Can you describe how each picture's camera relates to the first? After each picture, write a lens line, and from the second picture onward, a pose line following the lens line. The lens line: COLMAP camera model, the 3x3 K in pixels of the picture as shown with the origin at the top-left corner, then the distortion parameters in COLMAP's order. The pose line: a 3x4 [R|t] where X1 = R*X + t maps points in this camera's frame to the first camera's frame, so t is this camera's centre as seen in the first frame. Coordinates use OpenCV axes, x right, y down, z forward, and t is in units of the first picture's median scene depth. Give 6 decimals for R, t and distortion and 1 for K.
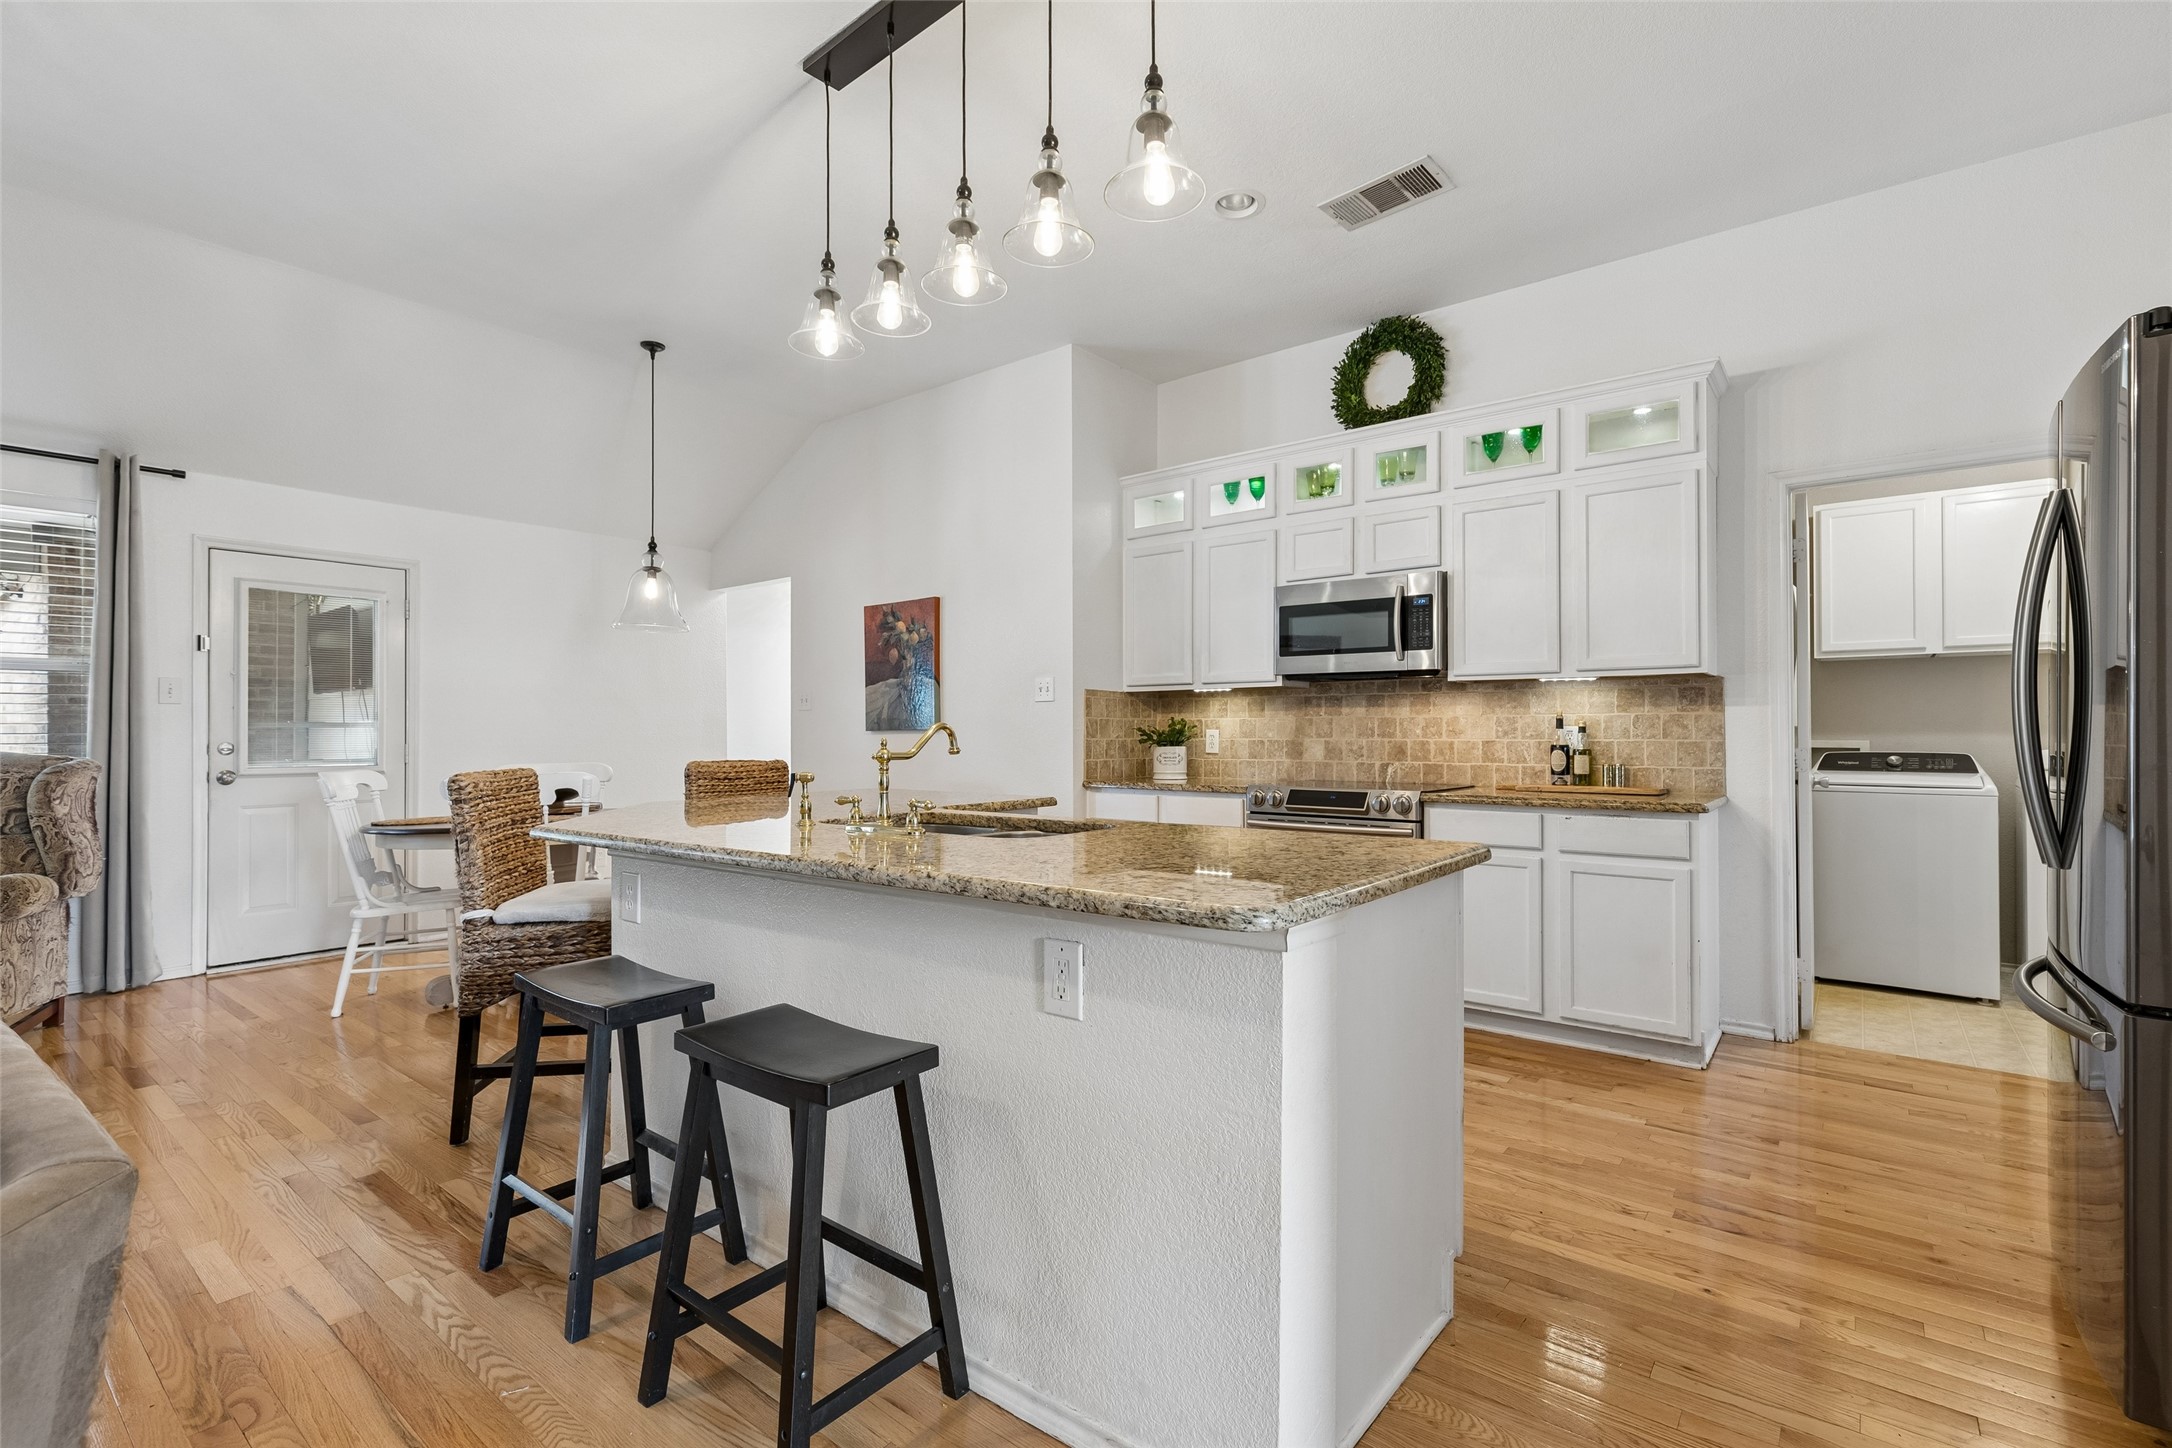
lens RADIAL K [[979.1, 0, 1085.4], [0, 979.1, 724.5], [0, 0, 1]] dist [0.004754, -0.001135]
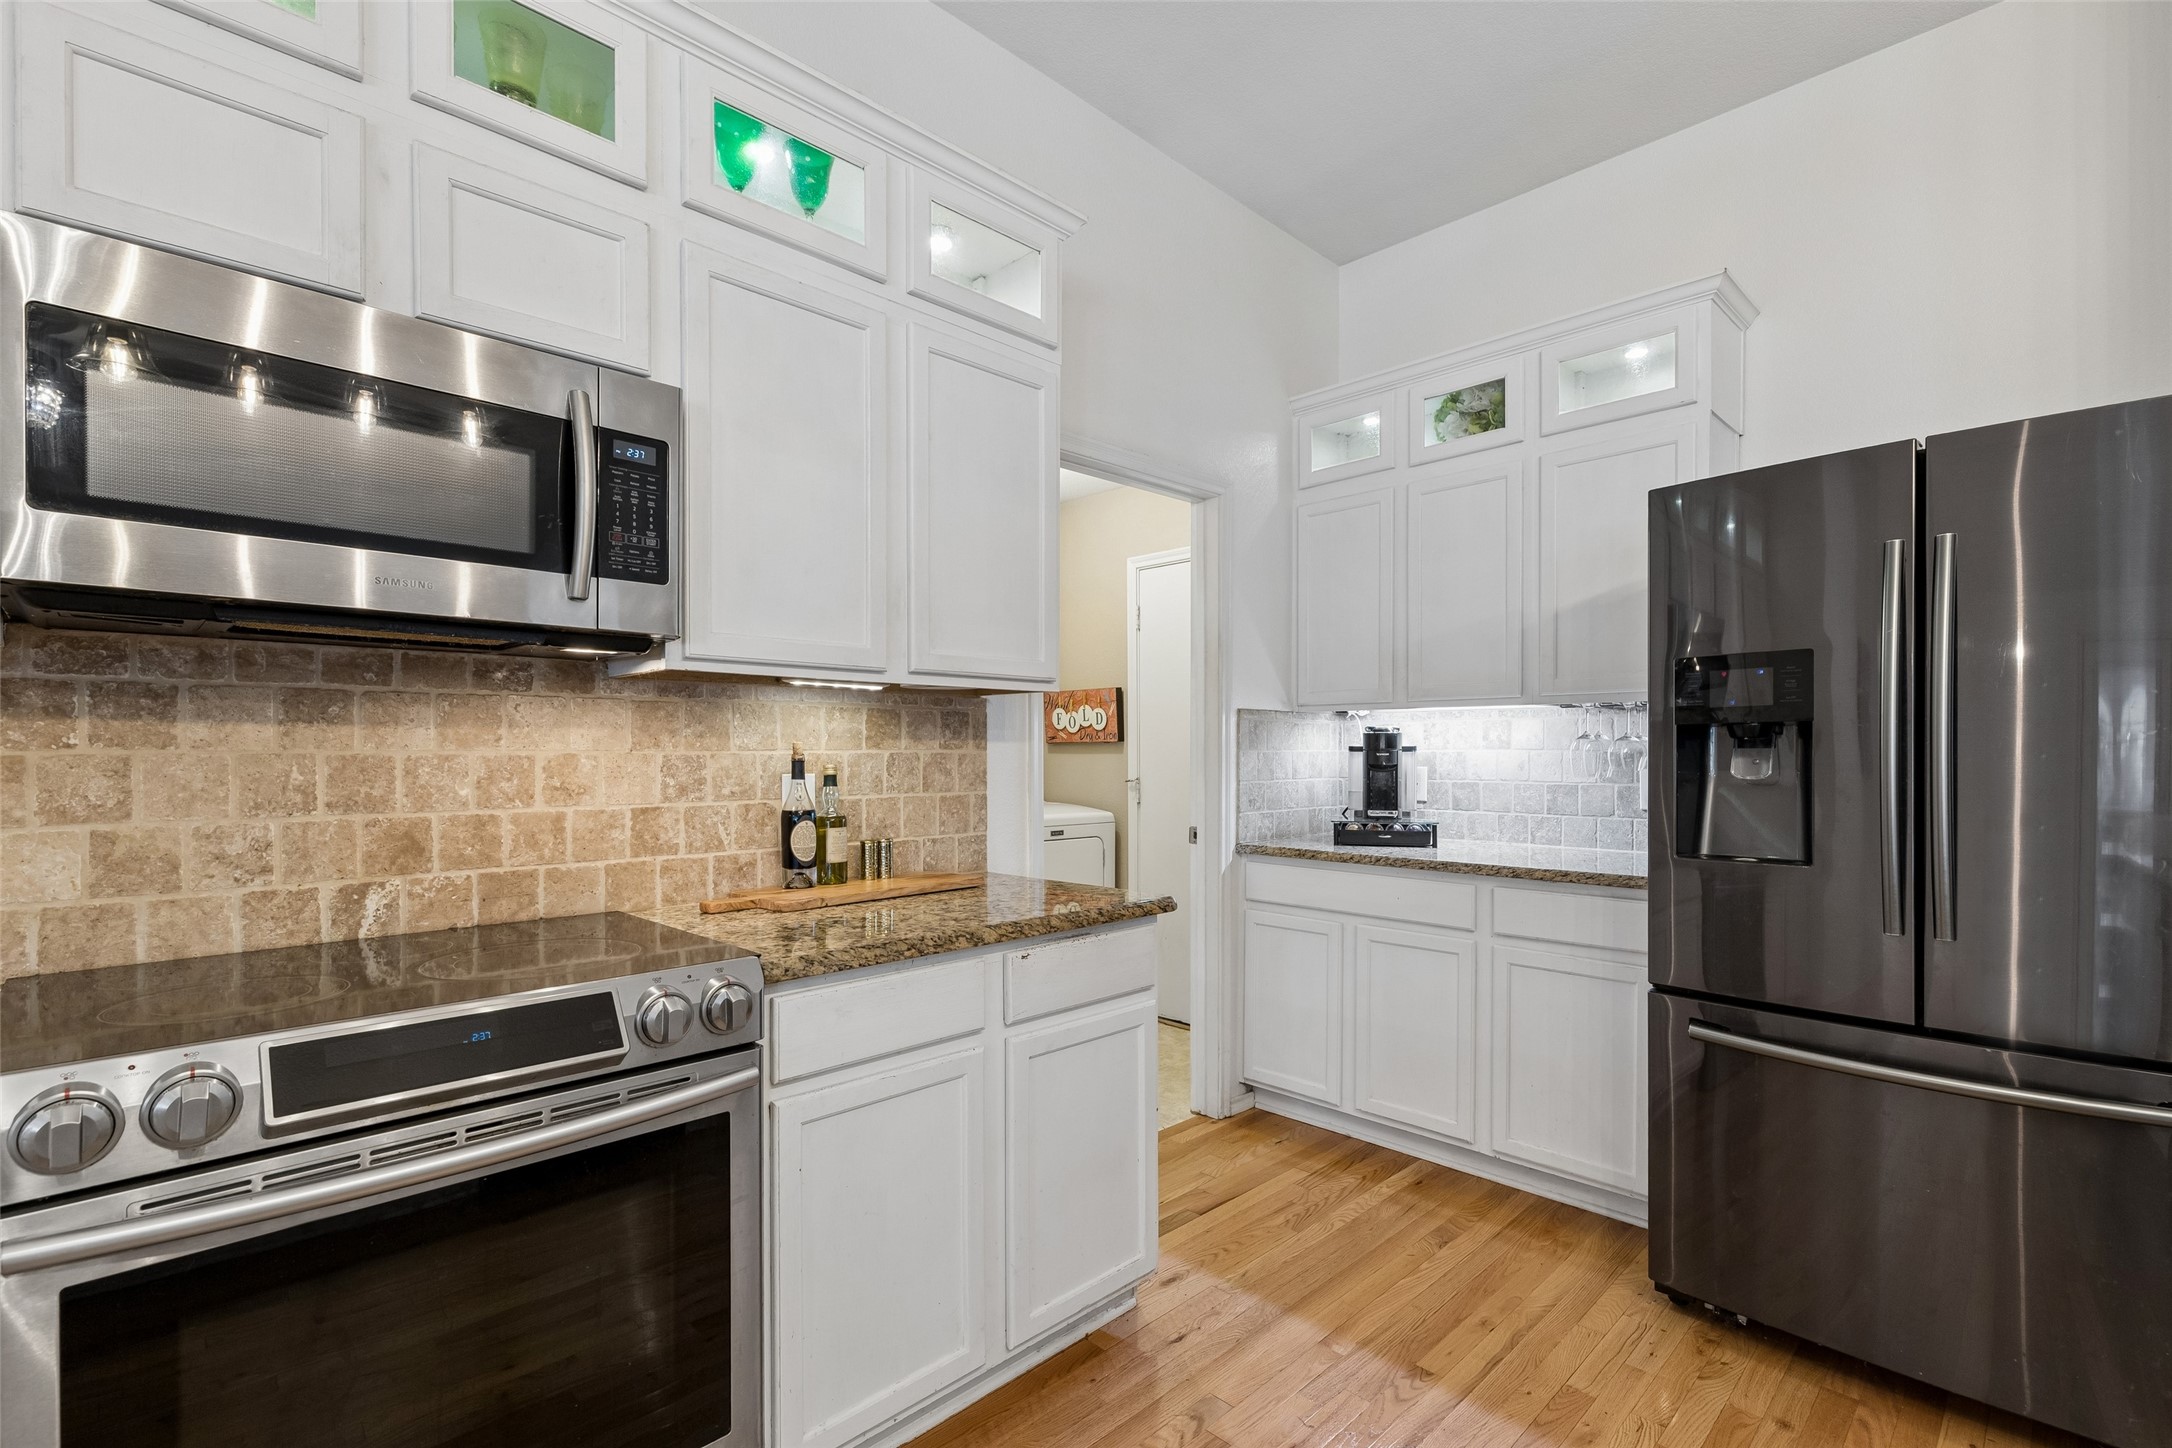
lens RADIAL K [[979.1, 0, 1098.8], [0, 979.1, 760.9], [0, 0, 1]] dist [0.004754, -0.001135]
pose [[0.119107, -0.008890, 0.992842, -0.013751], [-0.007040, 0.999927, 0.009798, -0.010826], [-0.992856, -0.008156, 0.119036, 0.727454]]
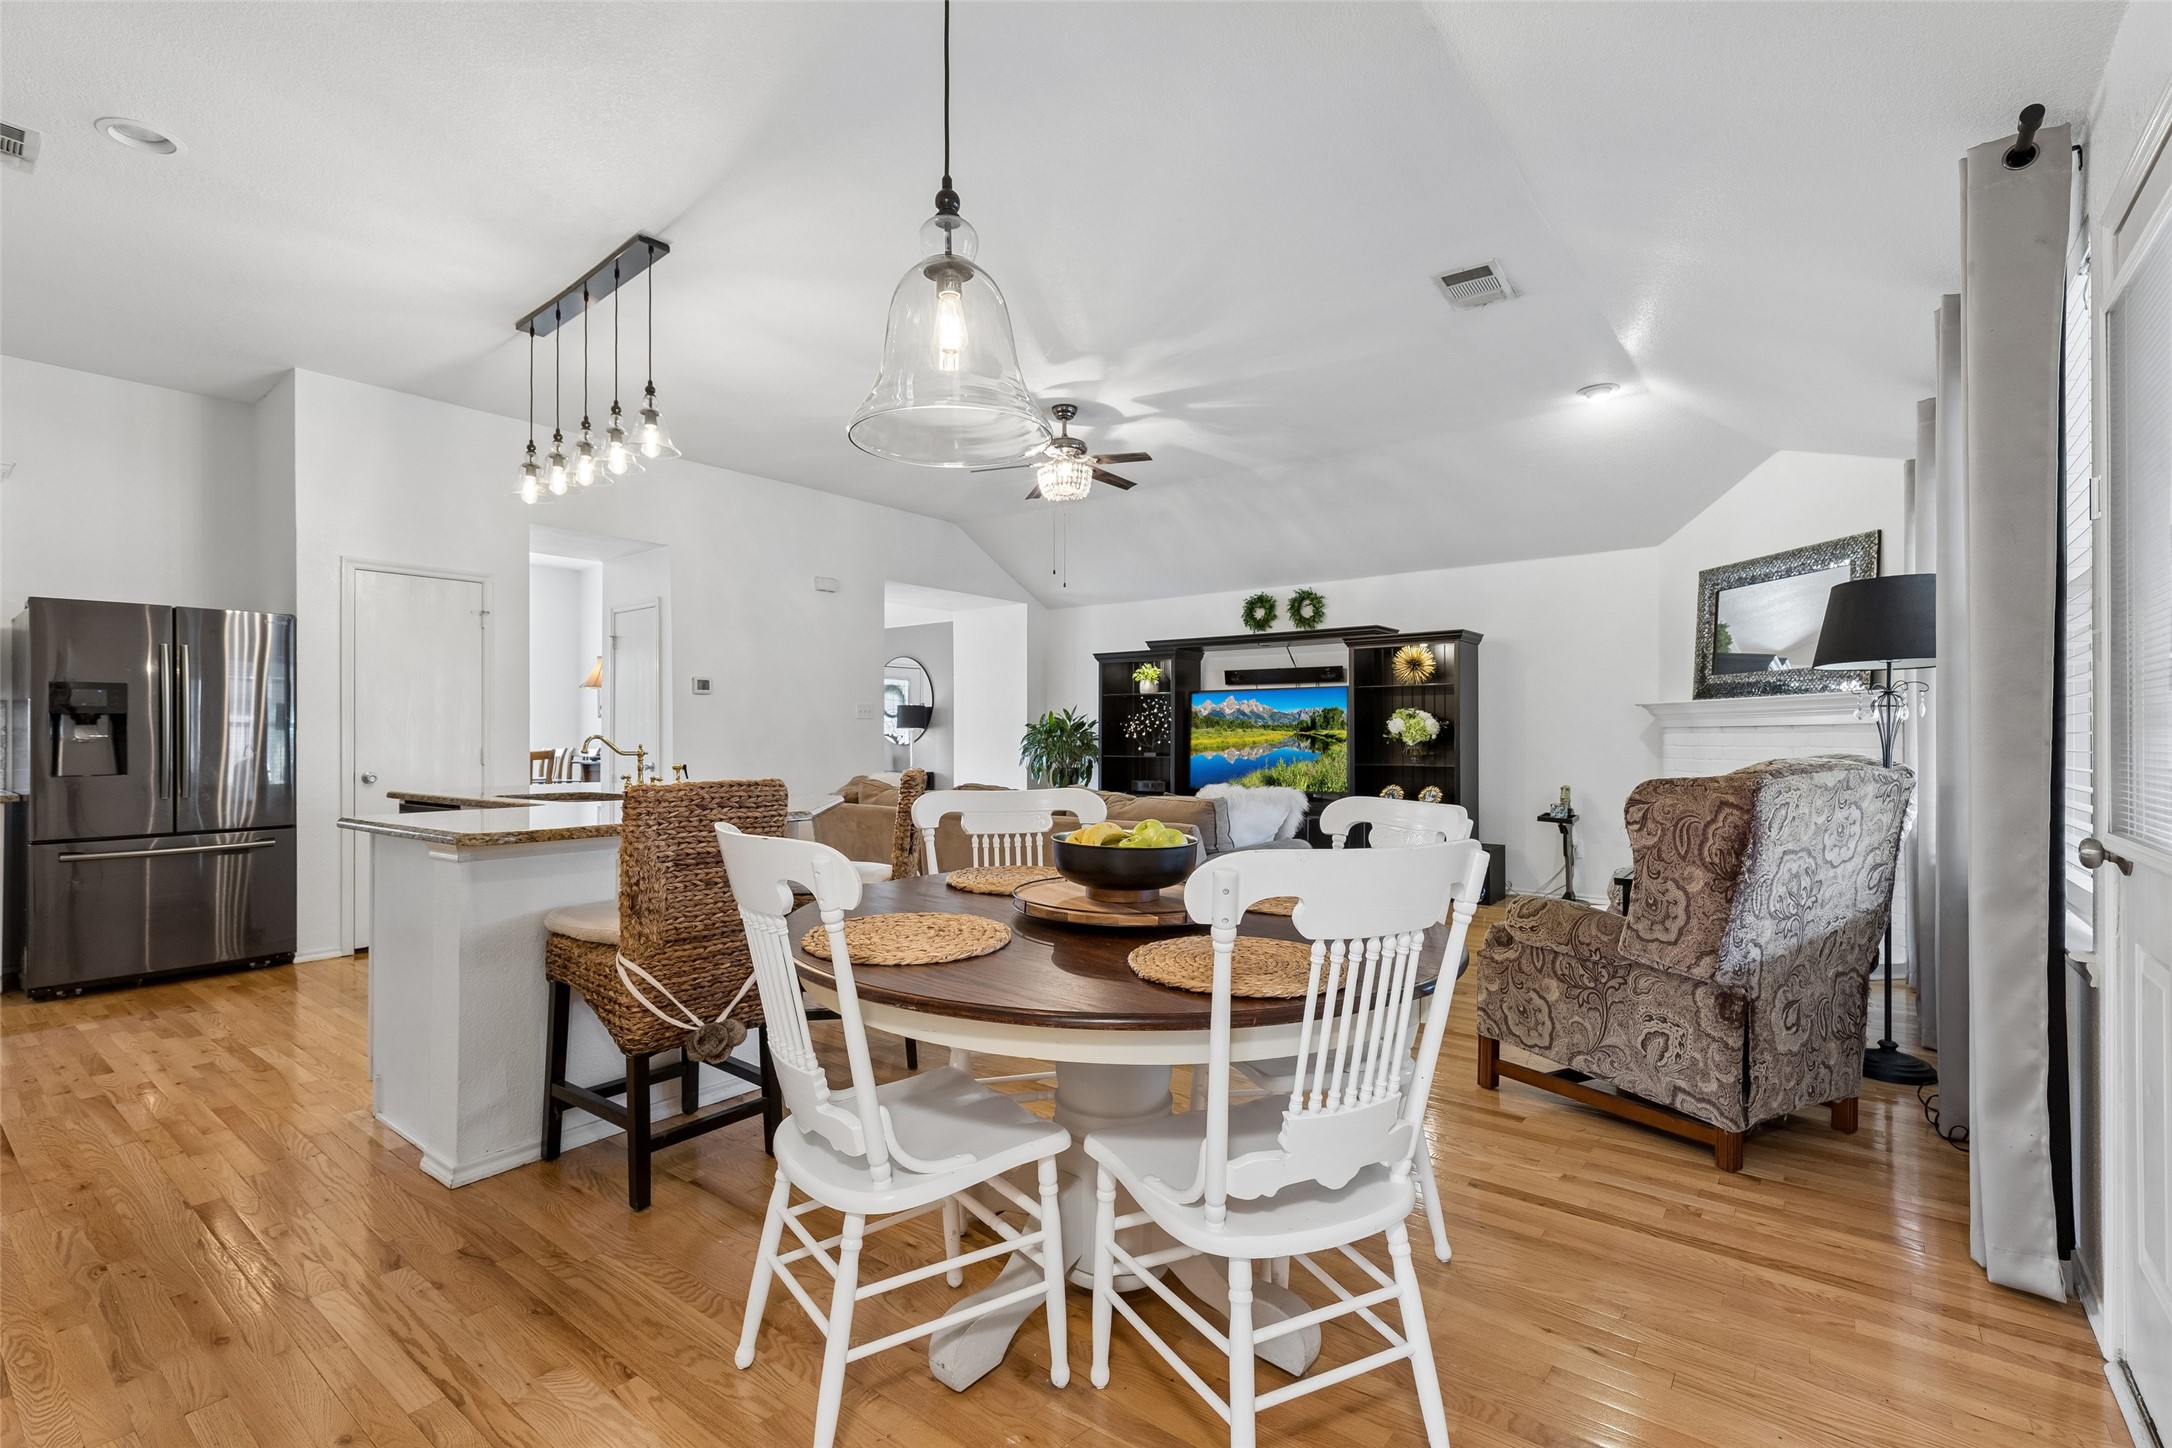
lens RADIAL K [[979.1, 0, 1082.2], [0, 979.1, 730.0], [0, 0, 1]] dist [0.004754, -0.001135]
pose [[-0.999985, 0.005276, -0.001369, -0.543809], [0.005296, 0.999868, -0.015335, 0.011973], [0.001288, -0.015342, -0.999881, 1.494868]]
